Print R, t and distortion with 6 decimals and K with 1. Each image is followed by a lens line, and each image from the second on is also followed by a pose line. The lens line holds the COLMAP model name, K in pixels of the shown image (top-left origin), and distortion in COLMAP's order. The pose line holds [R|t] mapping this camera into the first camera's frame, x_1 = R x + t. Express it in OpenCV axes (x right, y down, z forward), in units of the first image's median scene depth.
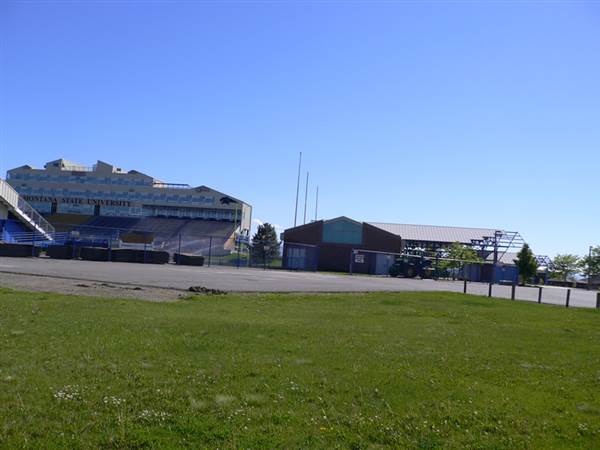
lens RADIAL K [[637.0, 0, 296.1], [0, 637.0, 222.1], [0, 0, 1]] dist [-0.068650, 0.000000]
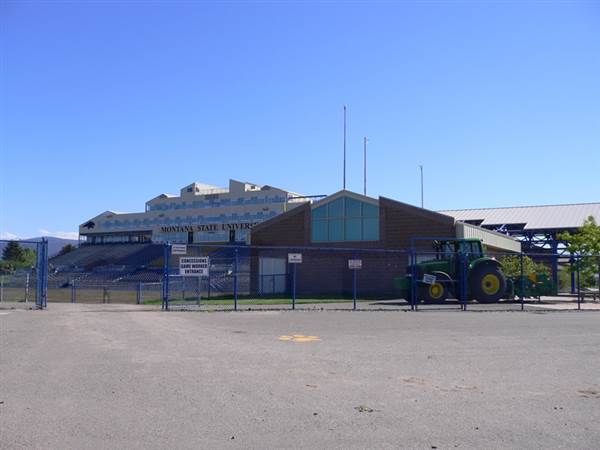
lens RADIAL K [[637.0, 0, 293.9], [0, 637.0, 226.7], [0, 0, 1]] dist [-0.068650, 0.000000]
pose [[0.914671, -0.095211, -0.392826, 0.109398], [0.081979, 0.995361, -0.050368, 0.019765], [0.395799, 0.013867, 0.918232, 0.223464]]
